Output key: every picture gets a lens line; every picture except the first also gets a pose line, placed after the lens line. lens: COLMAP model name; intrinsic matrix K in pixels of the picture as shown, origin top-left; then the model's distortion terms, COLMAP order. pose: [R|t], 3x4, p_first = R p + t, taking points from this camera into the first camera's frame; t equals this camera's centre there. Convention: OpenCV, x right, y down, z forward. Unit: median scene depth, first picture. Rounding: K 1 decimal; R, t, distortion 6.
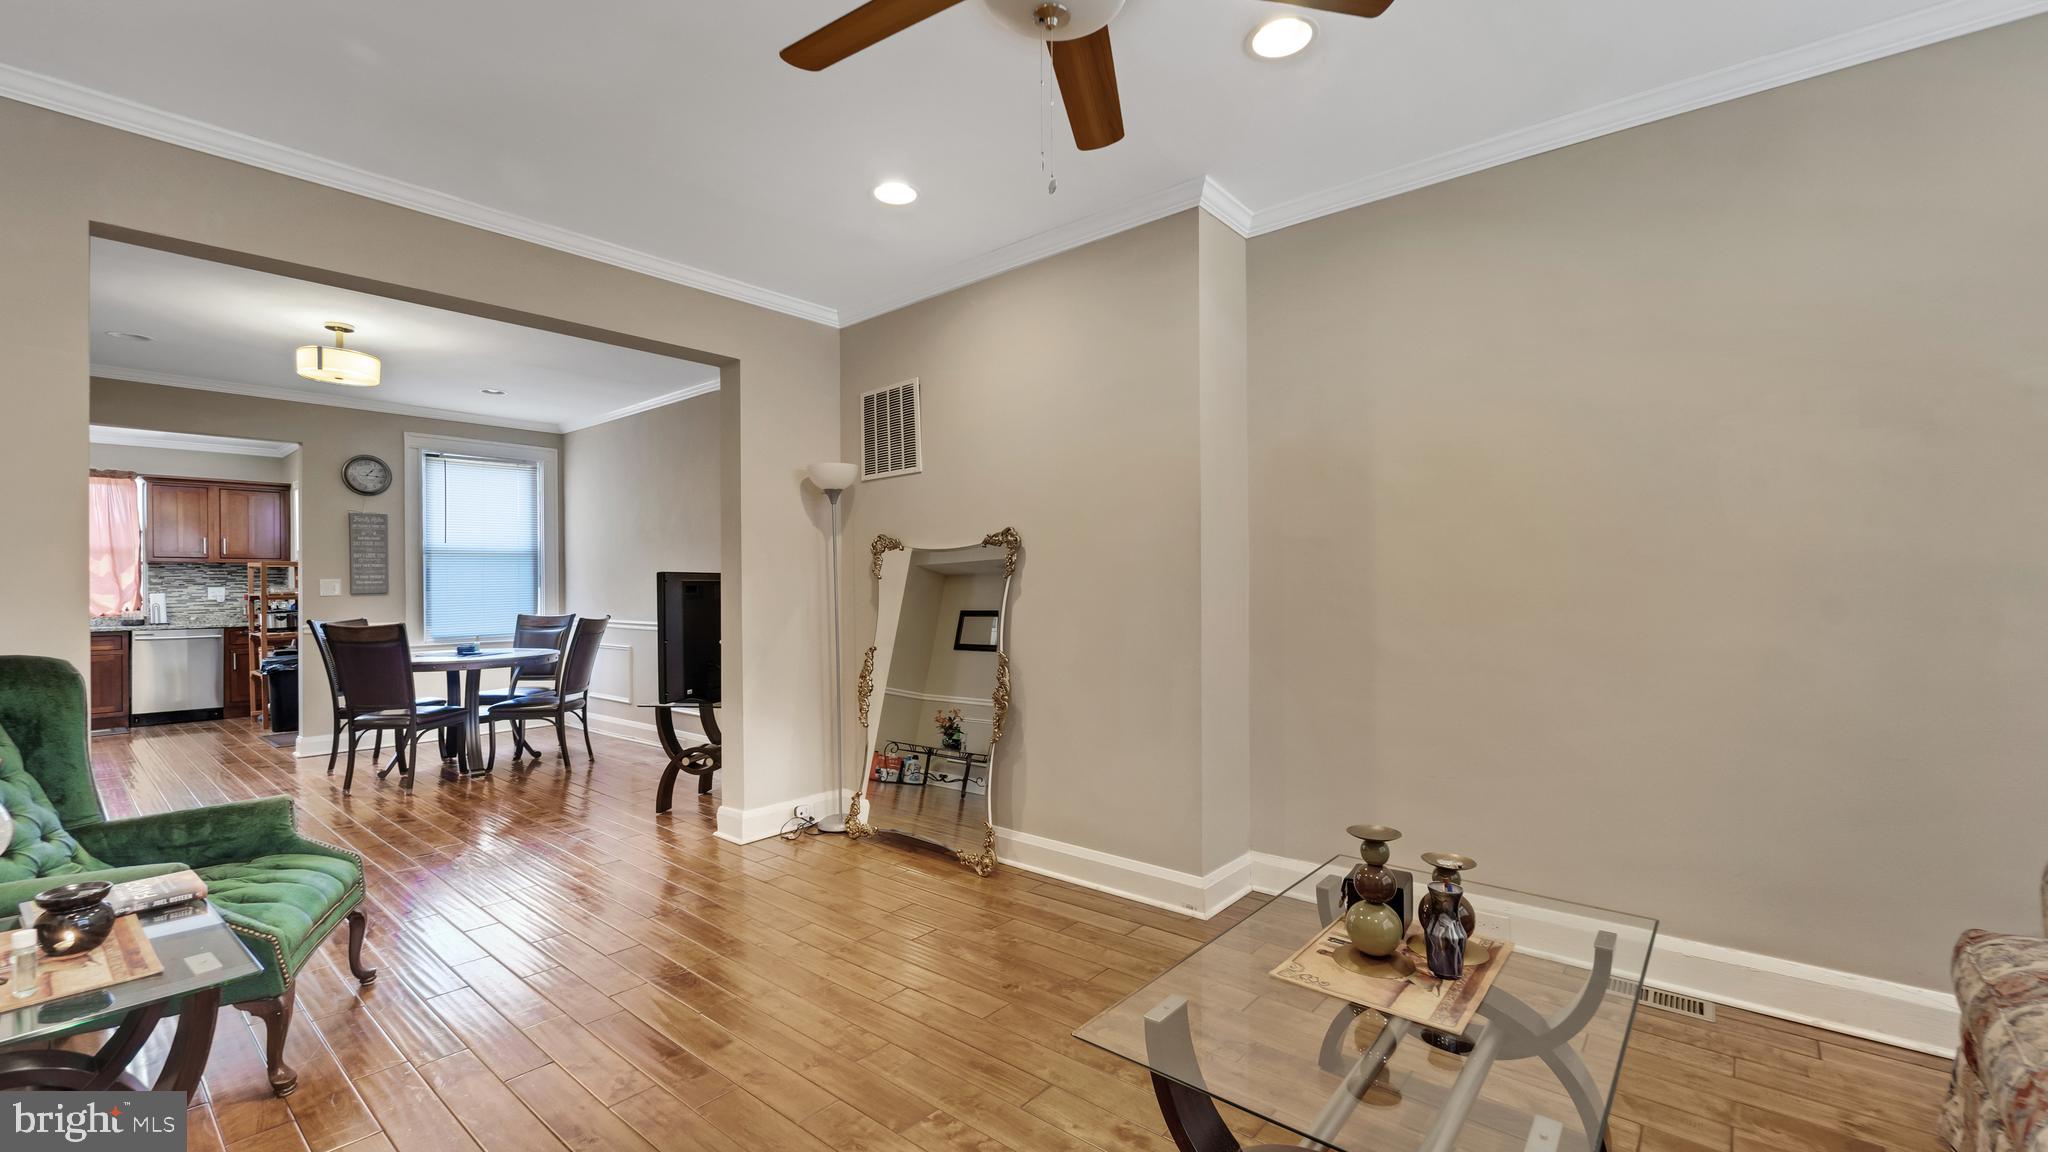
lens RADIAL K [[851.2, 0, 1031.7], [0, 851.2, 585.0], [0, 0, 1]] dist [0.003163, -0.003078]
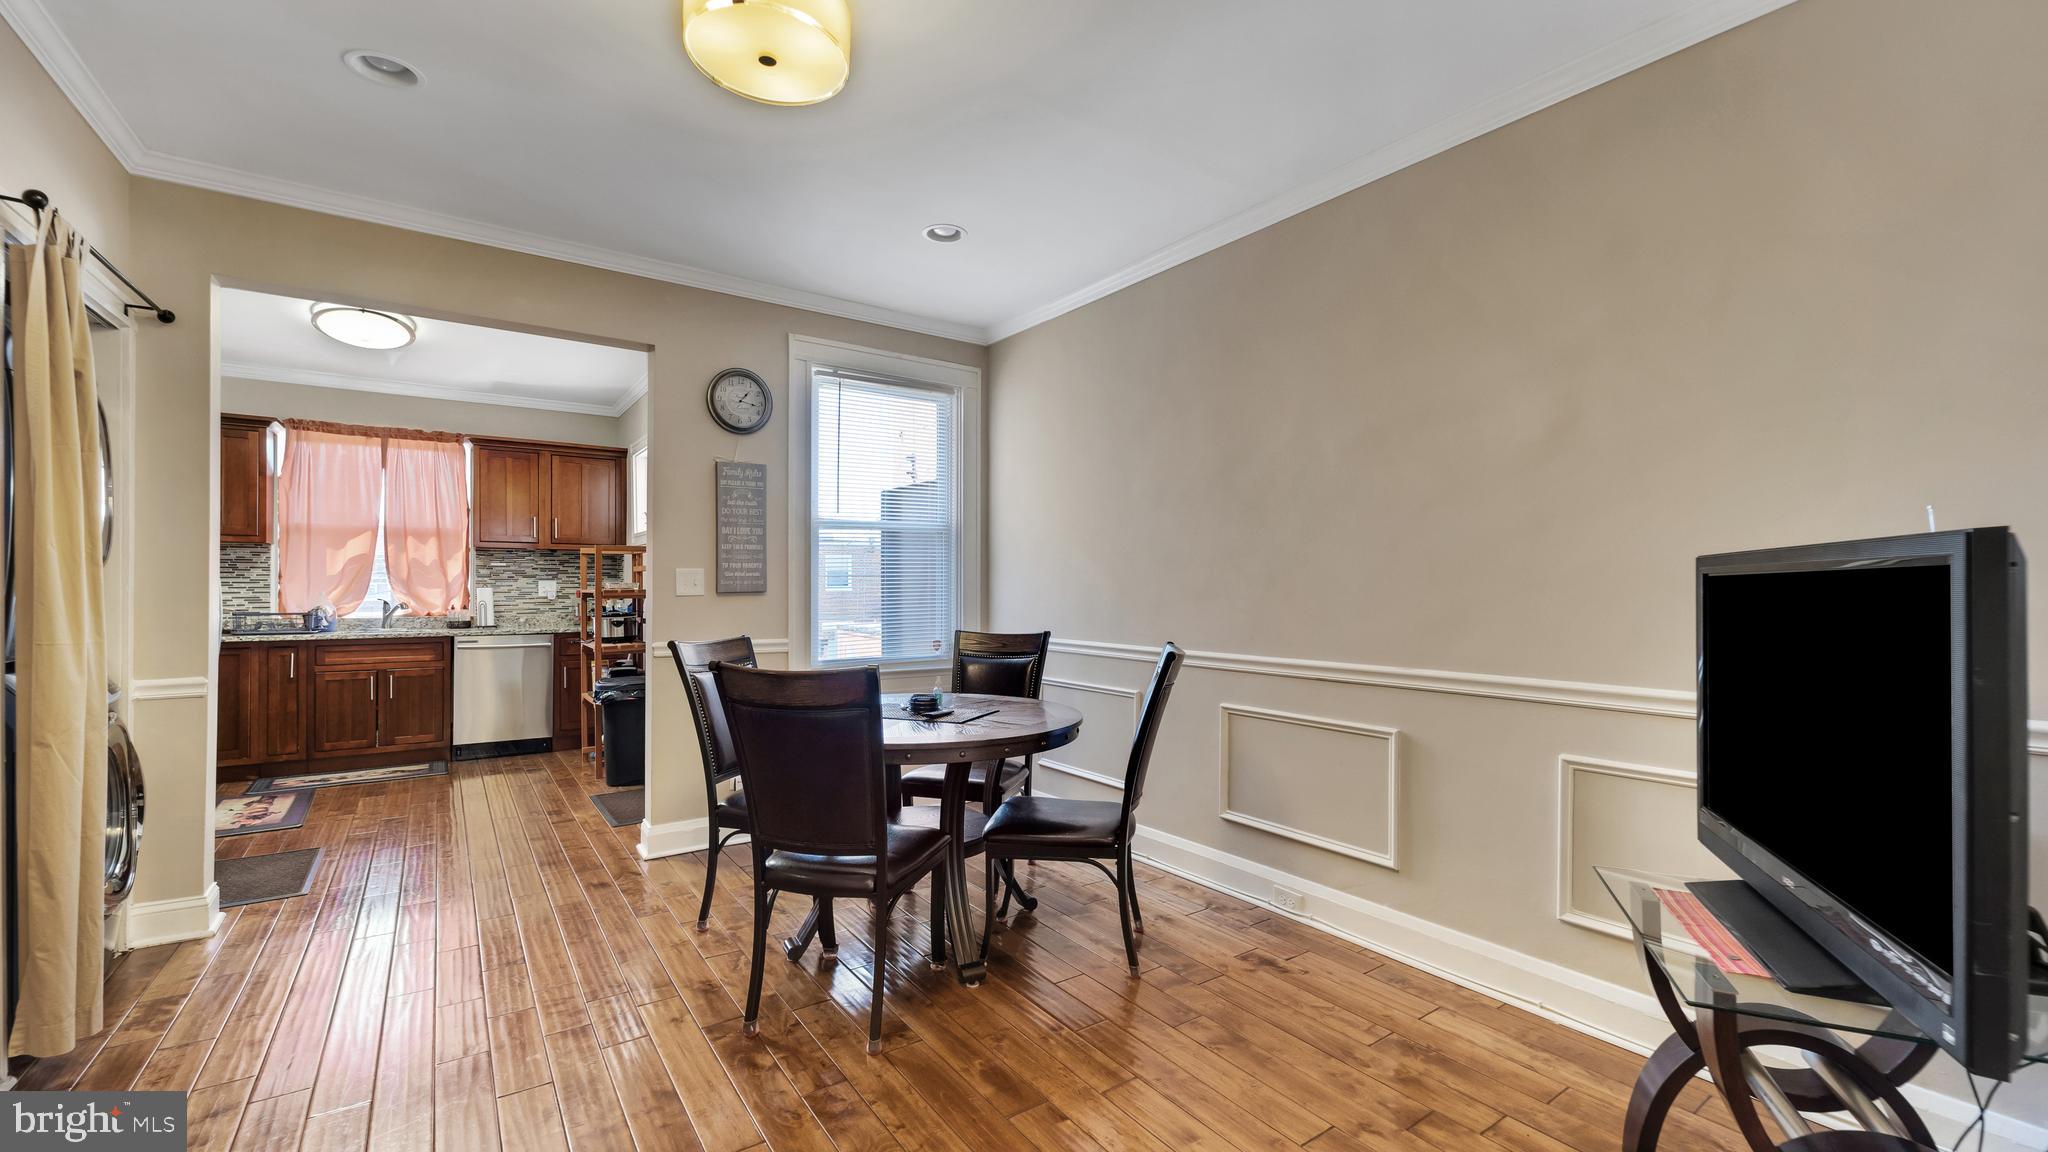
lens RADIAL K [[851.2, 0, 1016.3], [0, 851.2, 587.2], [0, 0, 1]] dist [0.003163, -0.003078]
pose [[0.962950, 0.010485, -0.269476, -0.353177], [-0.009793, 0.999944, 0.003912, 0.001591], [0.269502, -0.001128, 0.962999, 0.386423]]
